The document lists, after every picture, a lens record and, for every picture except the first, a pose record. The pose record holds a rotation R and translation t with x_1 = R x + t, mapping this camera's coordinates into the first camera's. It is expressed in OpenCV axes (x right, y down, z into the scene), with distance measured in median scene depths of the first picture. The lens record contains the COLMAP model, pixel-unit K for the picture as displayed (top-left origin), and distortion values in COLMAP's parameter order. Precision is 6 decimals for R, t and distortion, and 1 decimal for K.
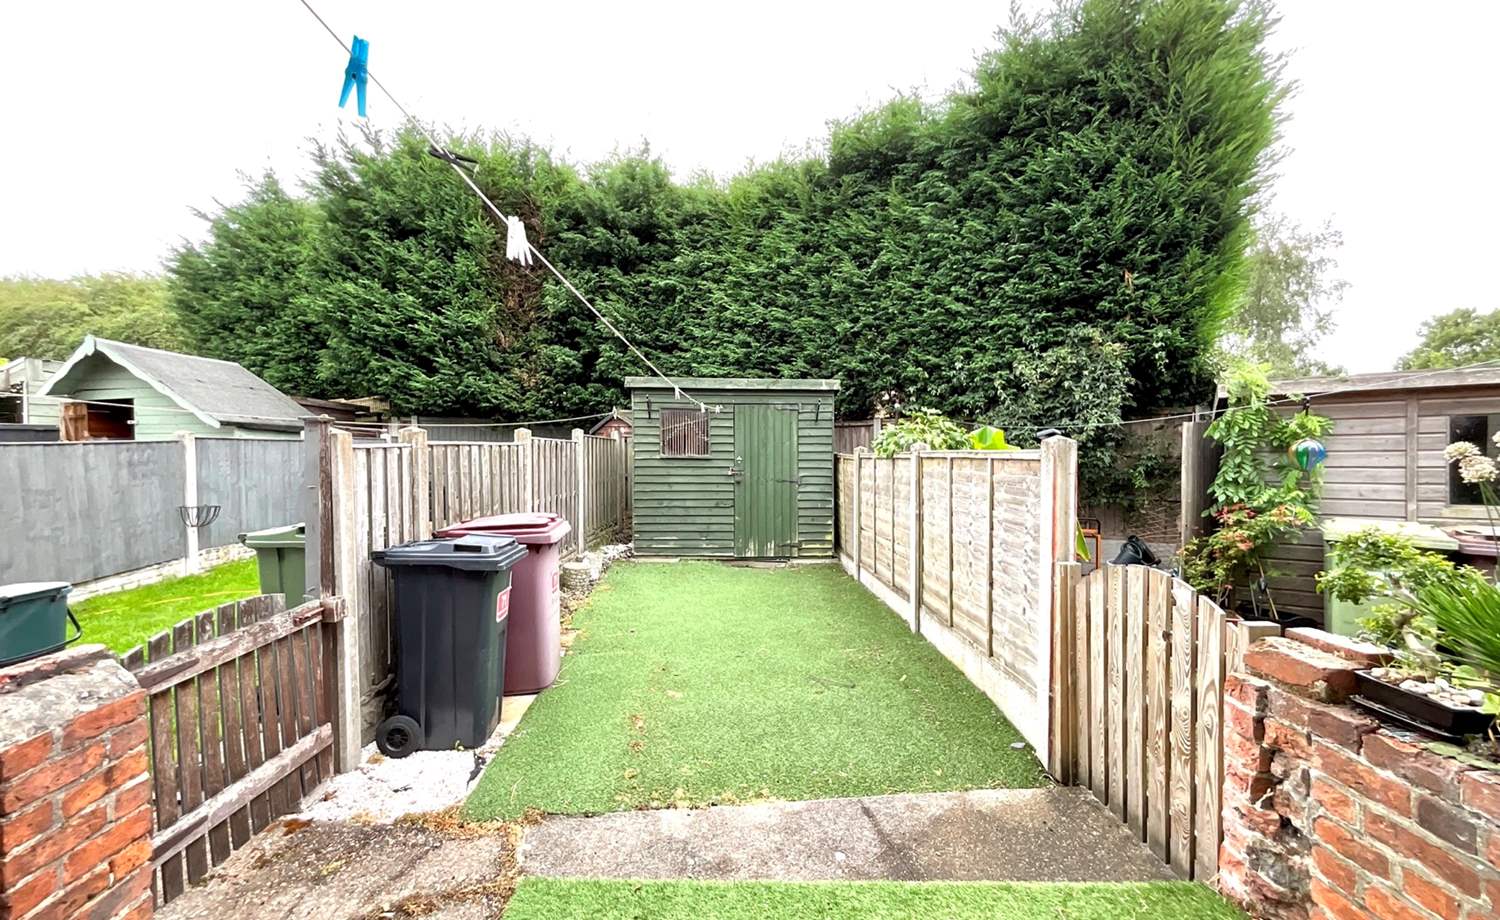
lens RADIAL K [[608.9, 0, 750.0], [0, 608.9, 460.0], [0, 0, 1]] dist [0.000982, 0.000403]
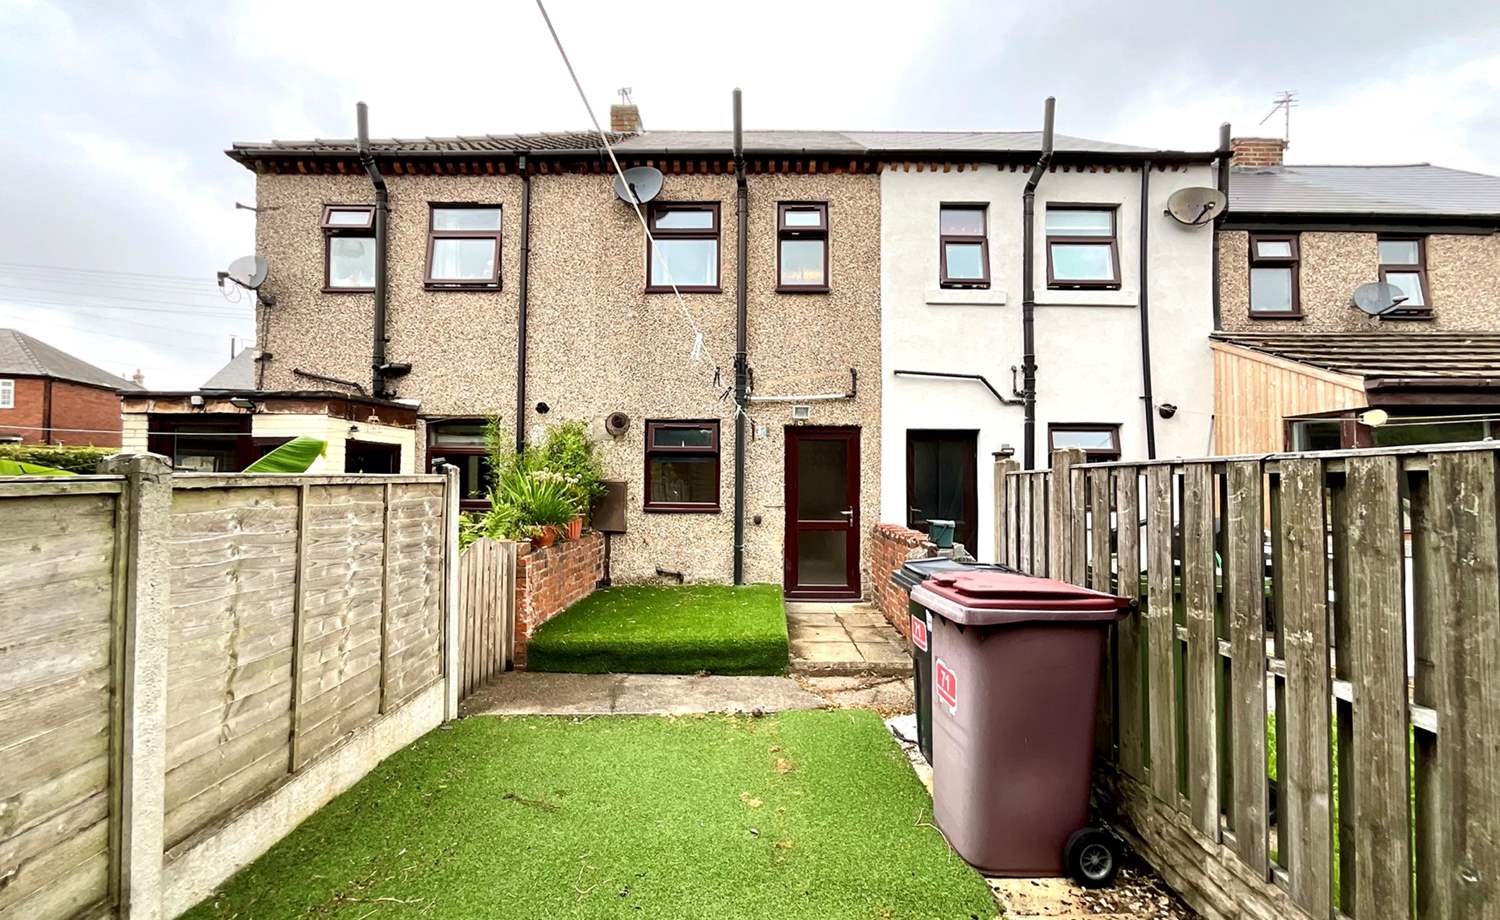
lens RADIAL K [[608.9, 0, 750.0], [0, 608.9, 460.0], [0, 0, 1]] dist [0.000982, 0.000403]
pose [[-0.999407, 0.003428, 0.034261, -0.209705], [0.002918, 0.999884, -0.014932, -0.035543], [-0.034309, -0.014824, -0.999301, 2.477245]]
